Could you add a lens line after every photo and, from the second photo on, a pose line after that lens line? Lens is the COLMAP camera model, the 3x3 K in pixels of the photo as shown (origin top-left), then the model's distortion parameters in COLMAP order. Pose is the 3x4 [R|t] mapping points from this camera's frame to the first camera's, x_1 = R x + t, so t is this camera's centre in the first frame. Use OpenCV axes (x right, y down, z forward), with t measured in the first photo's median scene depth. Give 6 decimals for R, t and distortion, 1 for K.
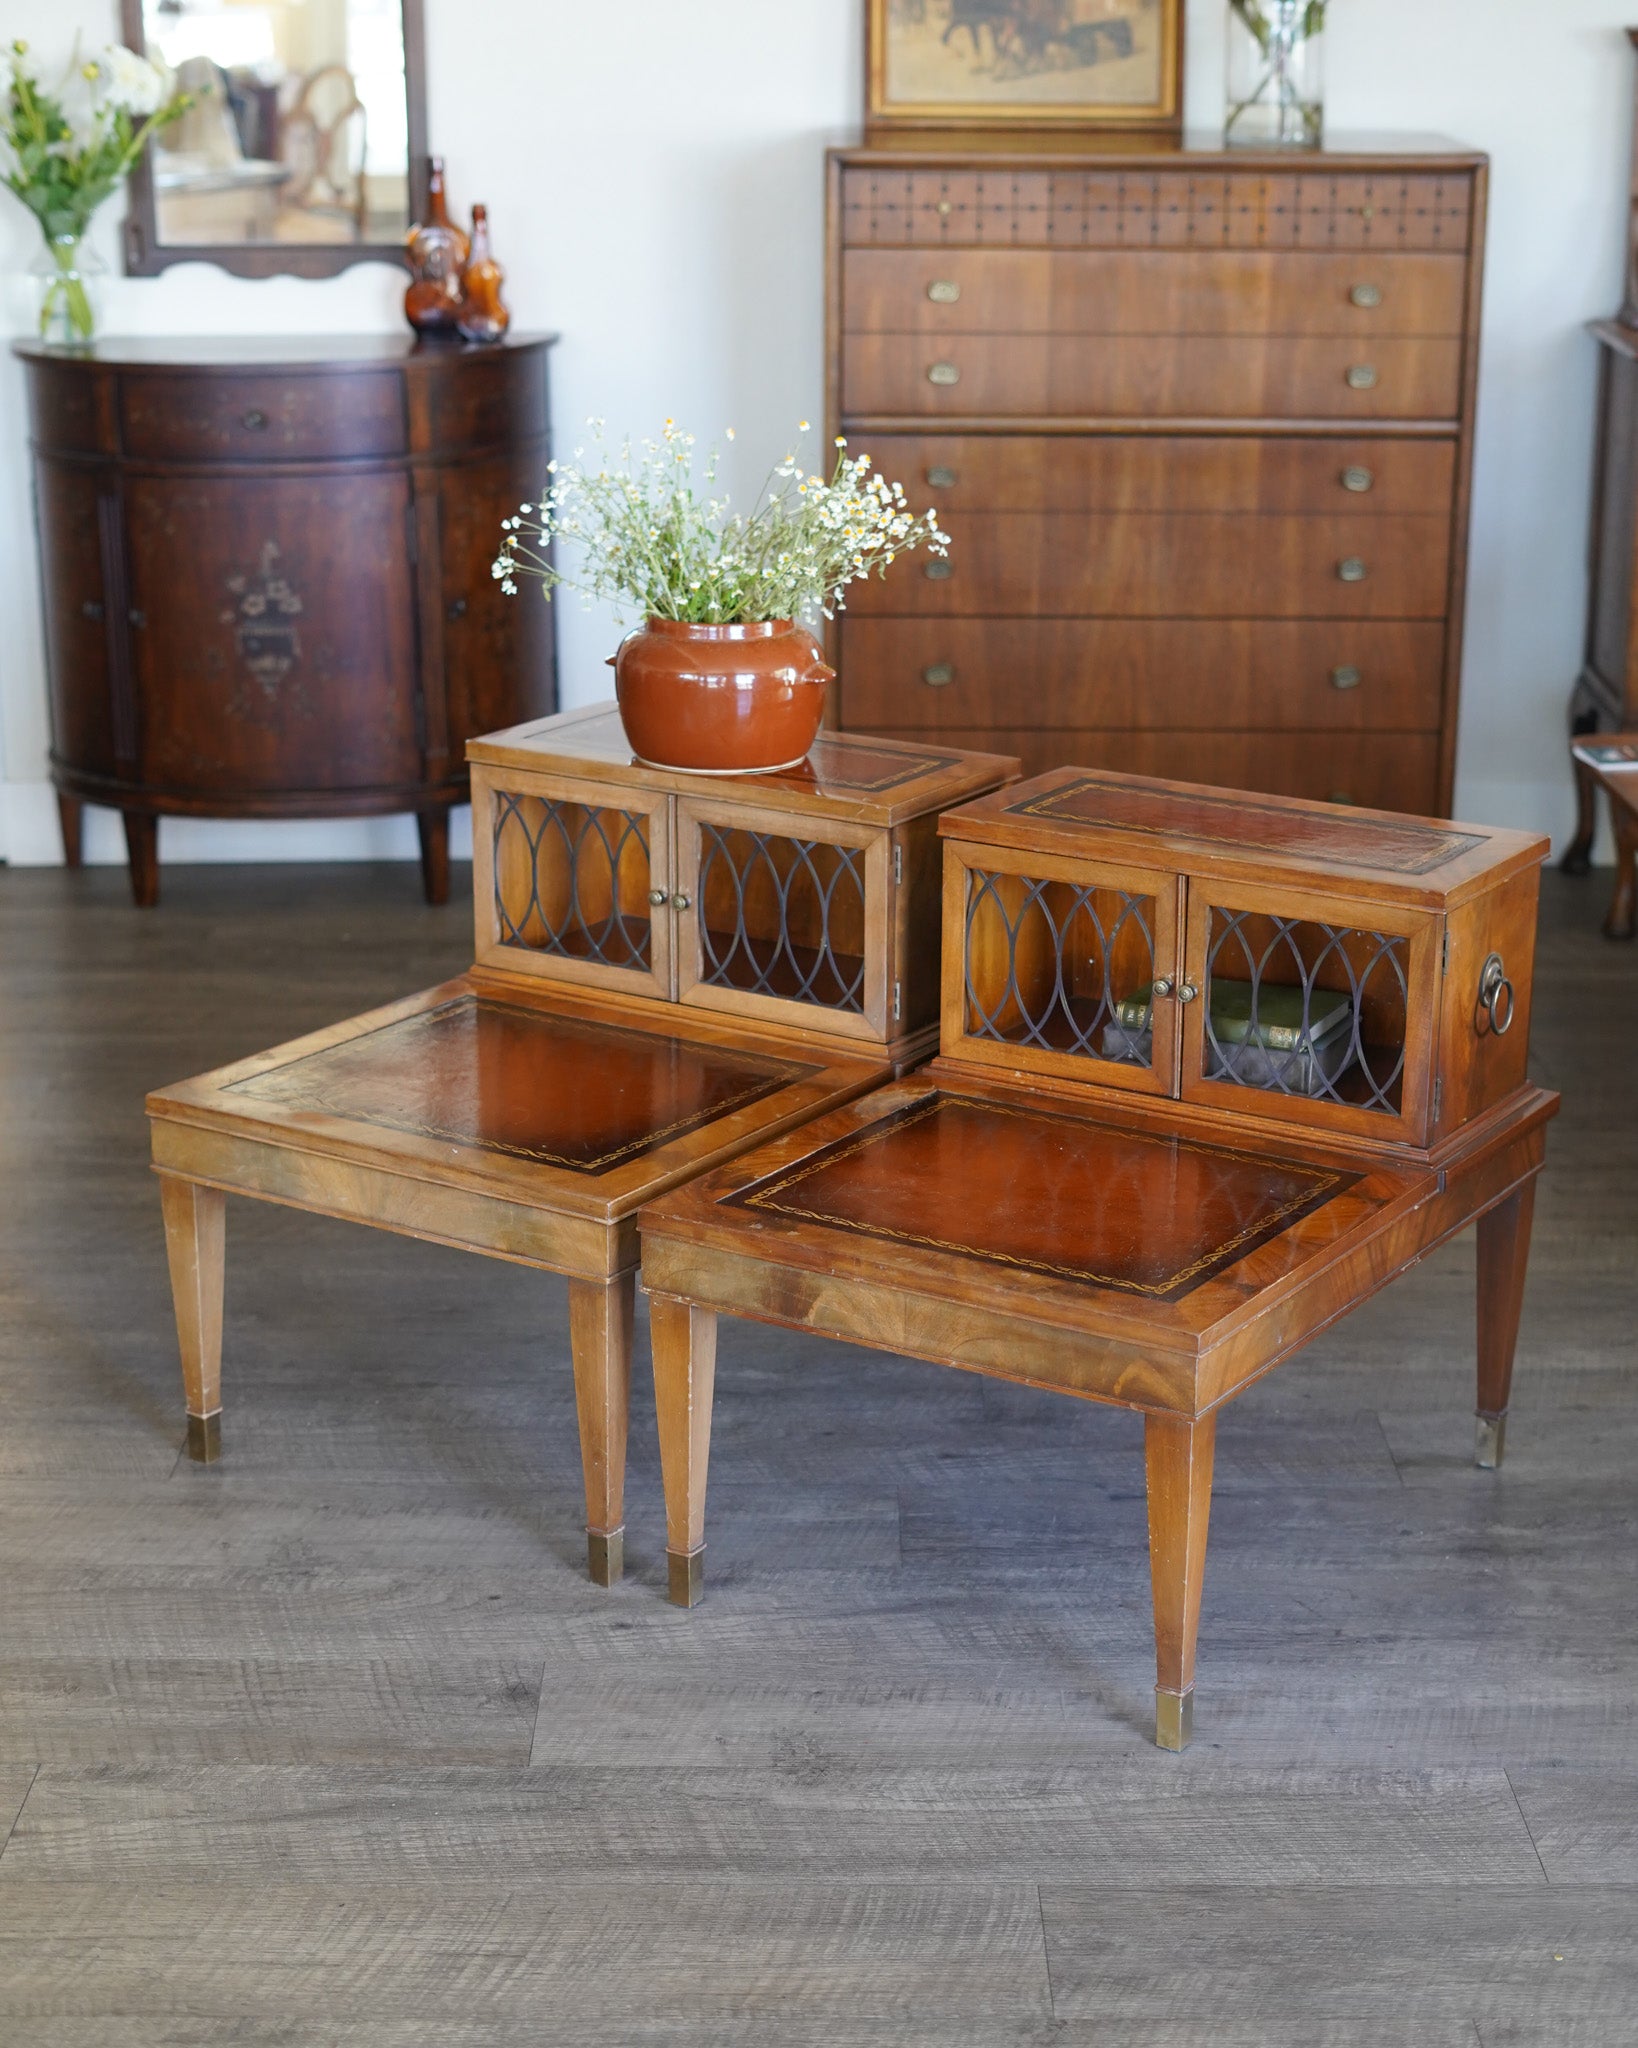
lens RADIAL K [[3571.3, 0, 854.5], [0, 3571.3, 1030.5], [0, 0, 1]] dist [-0.005924, -0.056278]
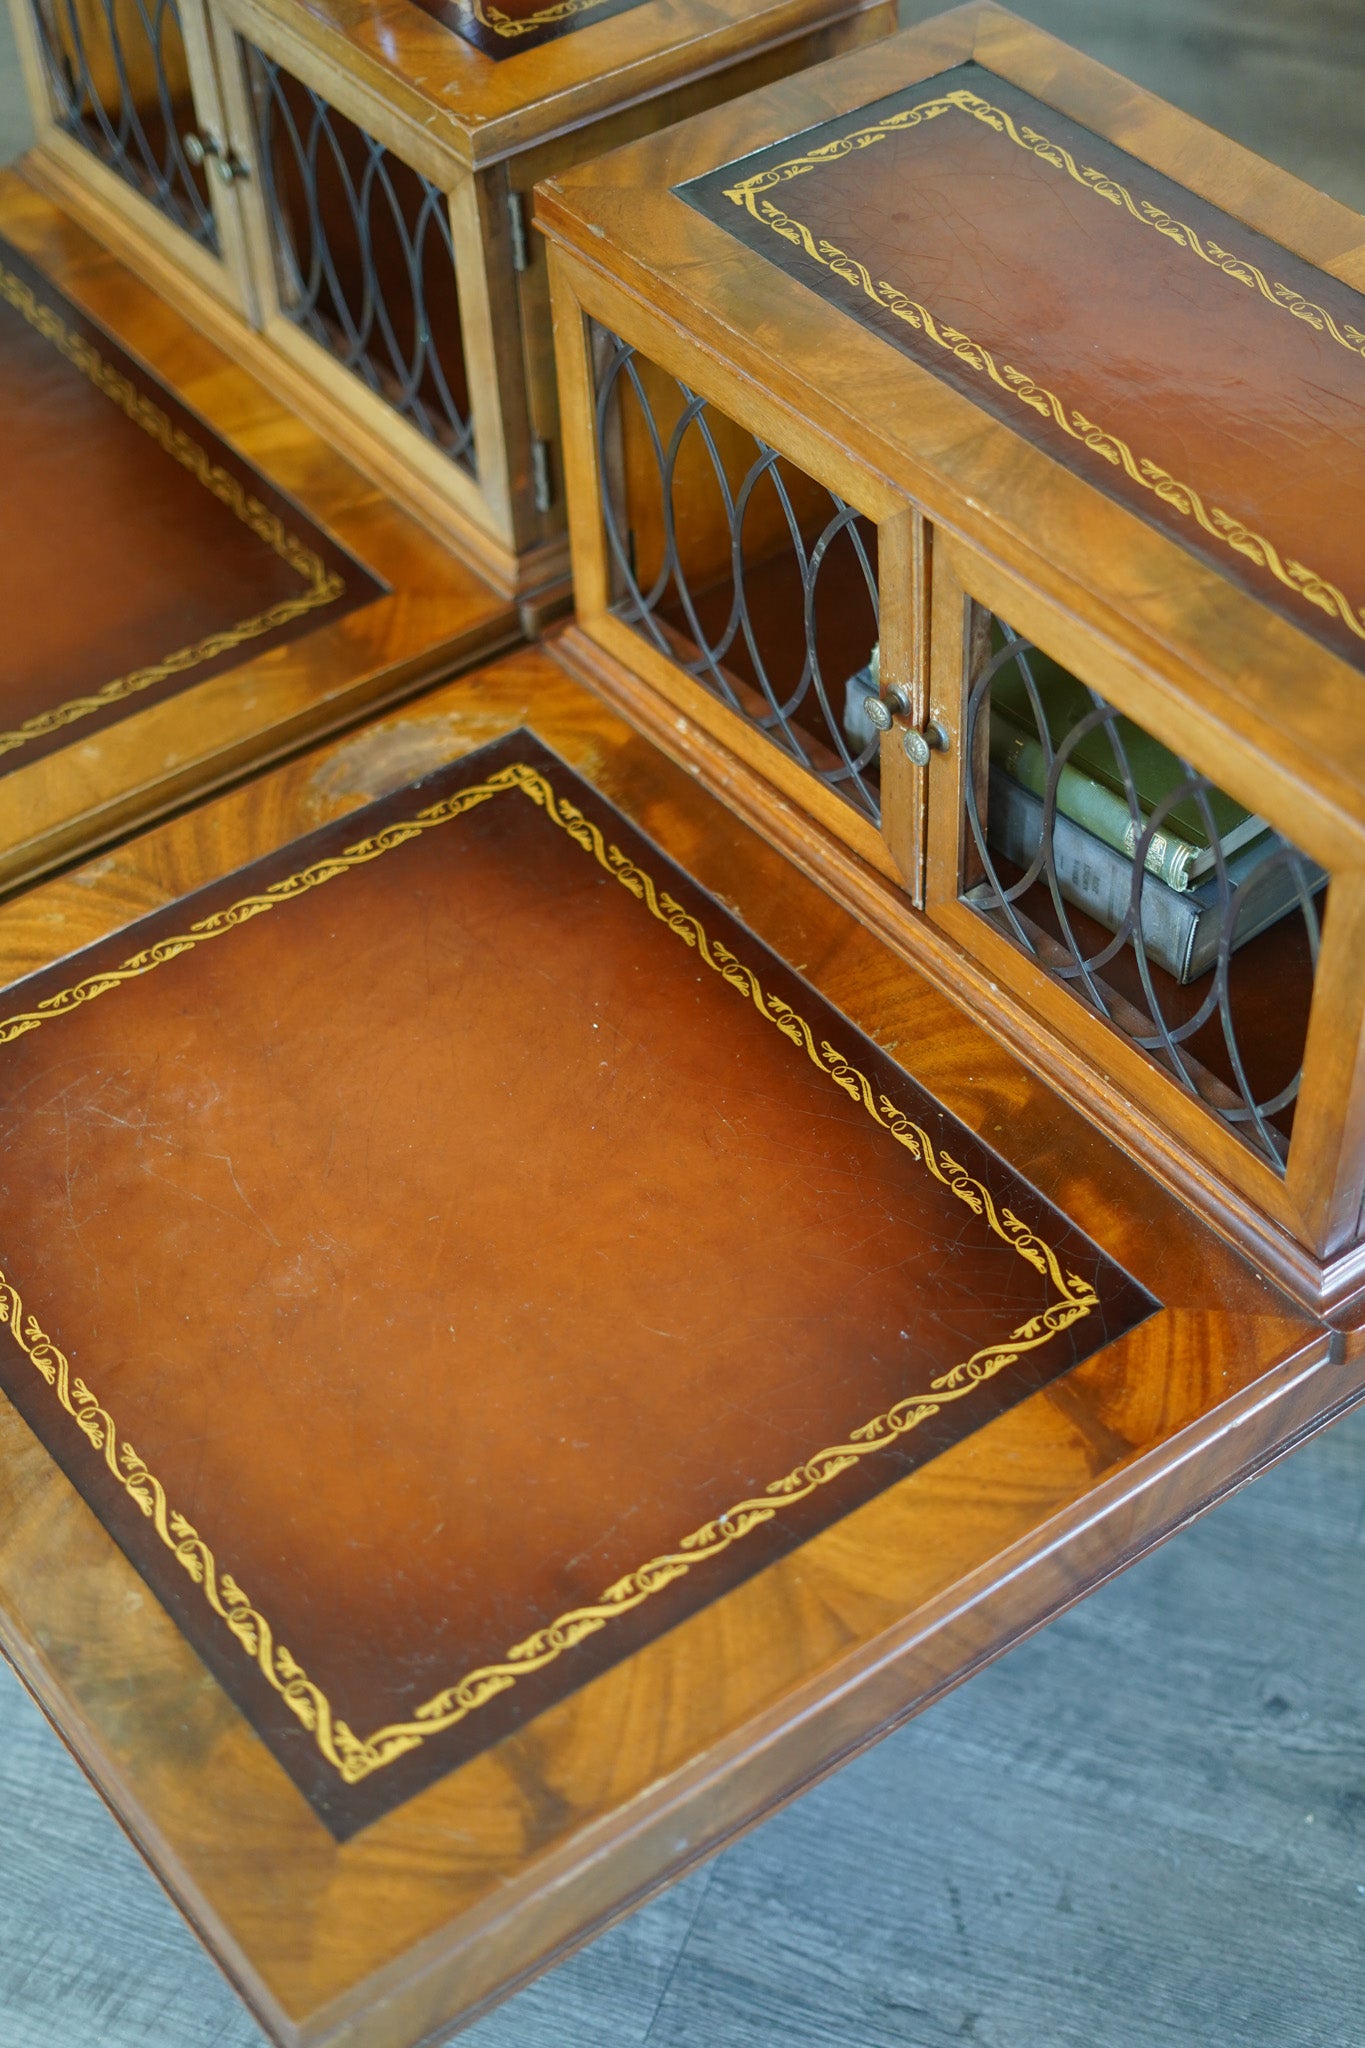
lens RADIAL K [[3058.0, 0, 691.5], [0, 3058.0, 1030.2], [0, 0, 1]] dist [-0.031334, 0.014869]
pose [[0.931446, 0.235891, -0.277062, 0.179390], [-0.066195, 0.858553, 0.508434, -0.171042], [0.357807, -0.455239, 0.815311, 0.665082]]
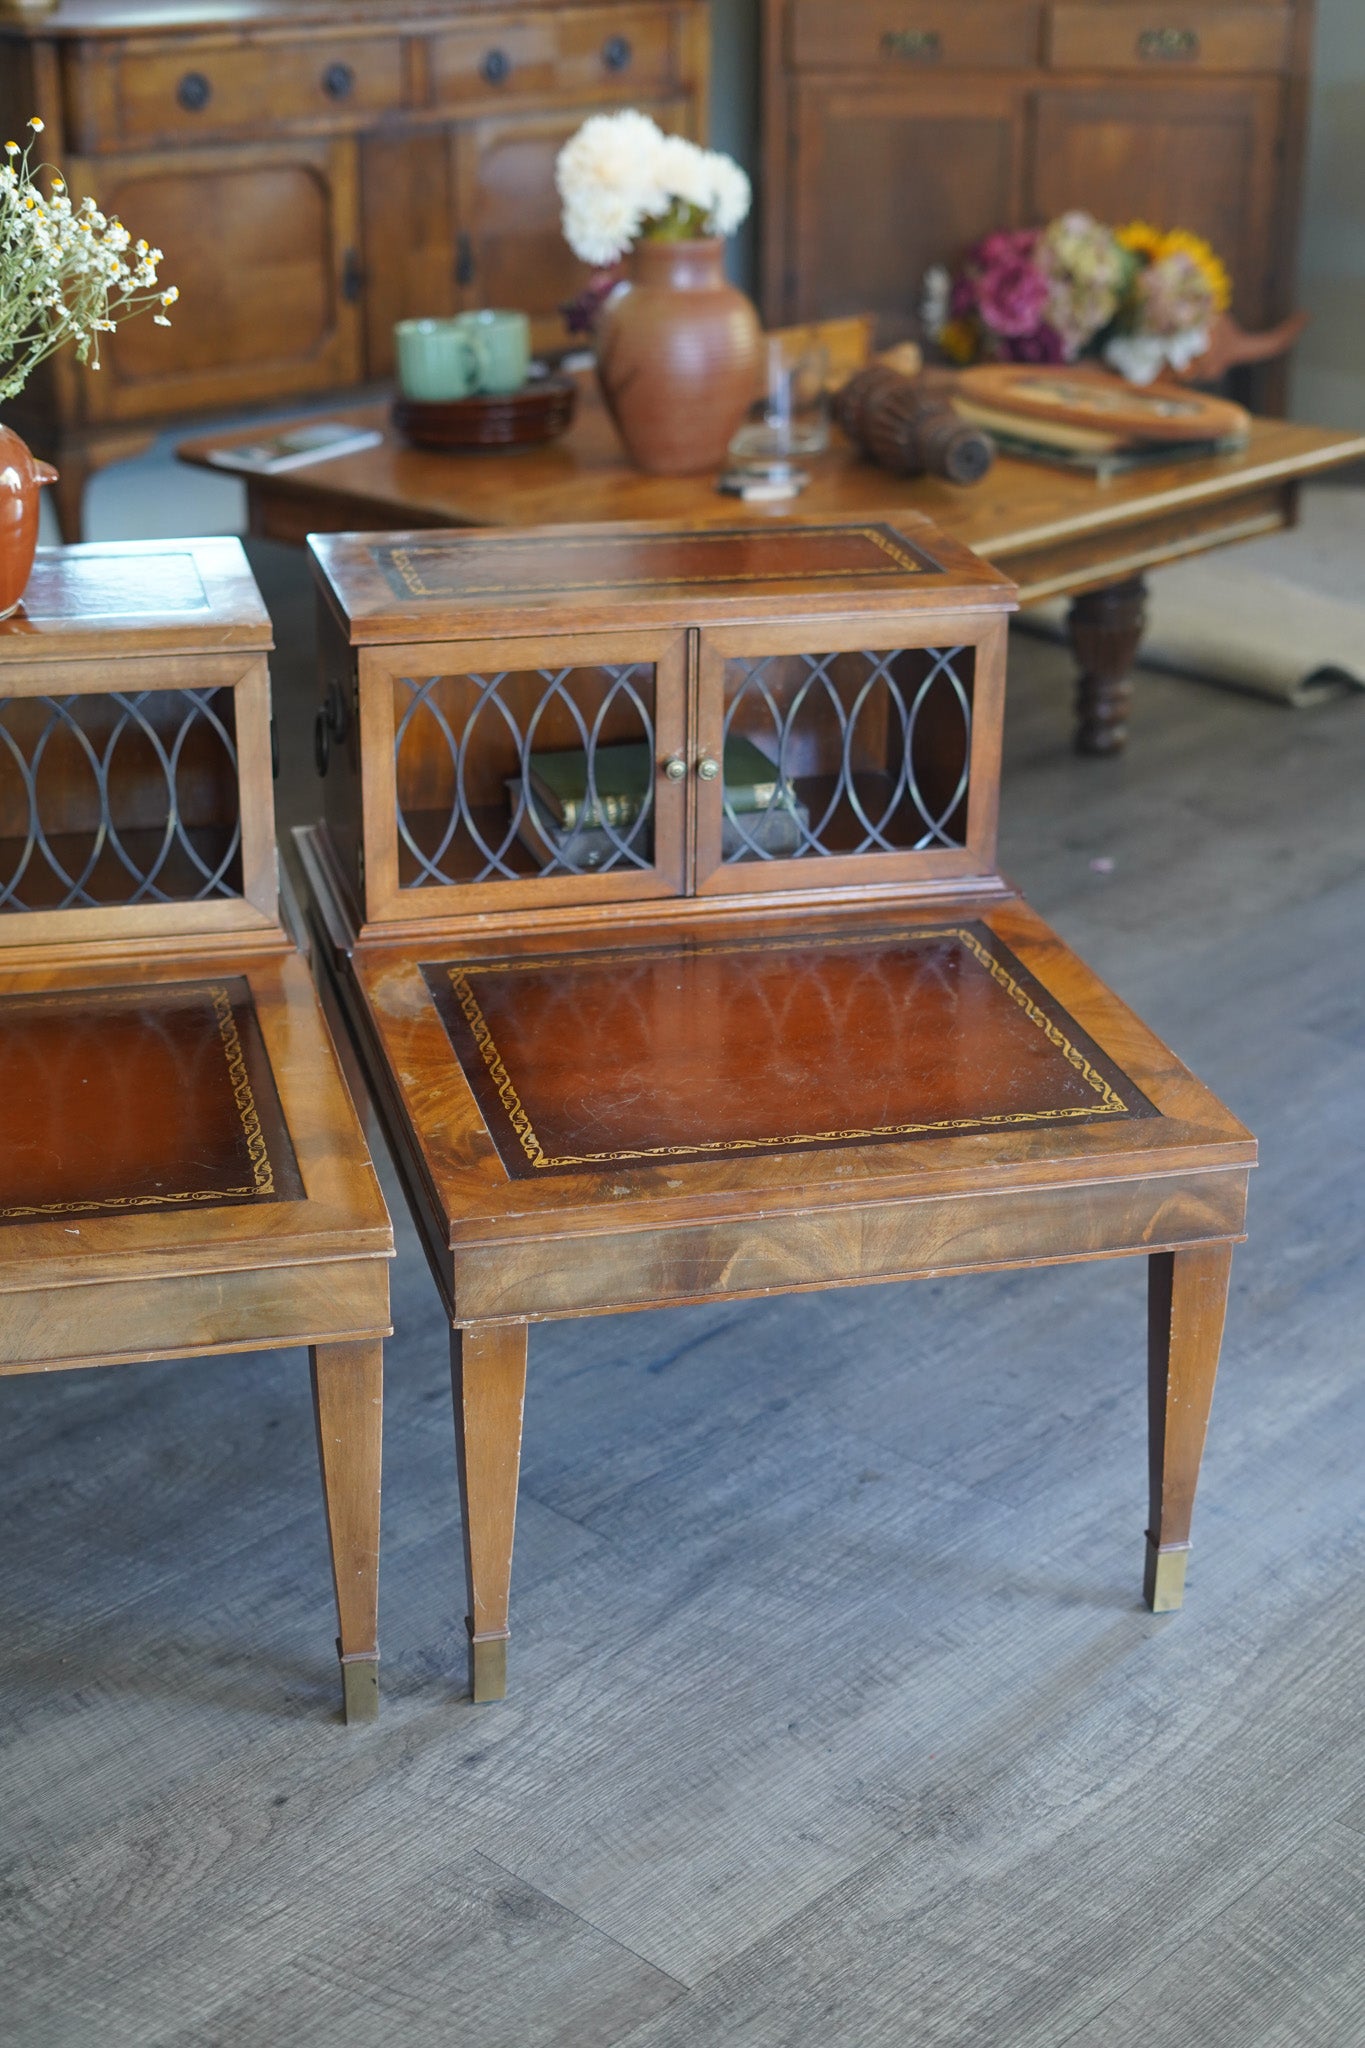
lens RADIAL K [[2988.4, 0, 682.5], [0, 2988.4, 1024.0], [0, 0, 1]] dist [-0.031265, -0.014857]
pose [[0.698690, -0.279163, 0.658712, -0.387642], [0.203827, 0.960243, 0.190755, -0.087557], [-0.685775, 0.000984, 0.727813, 0.497174]]
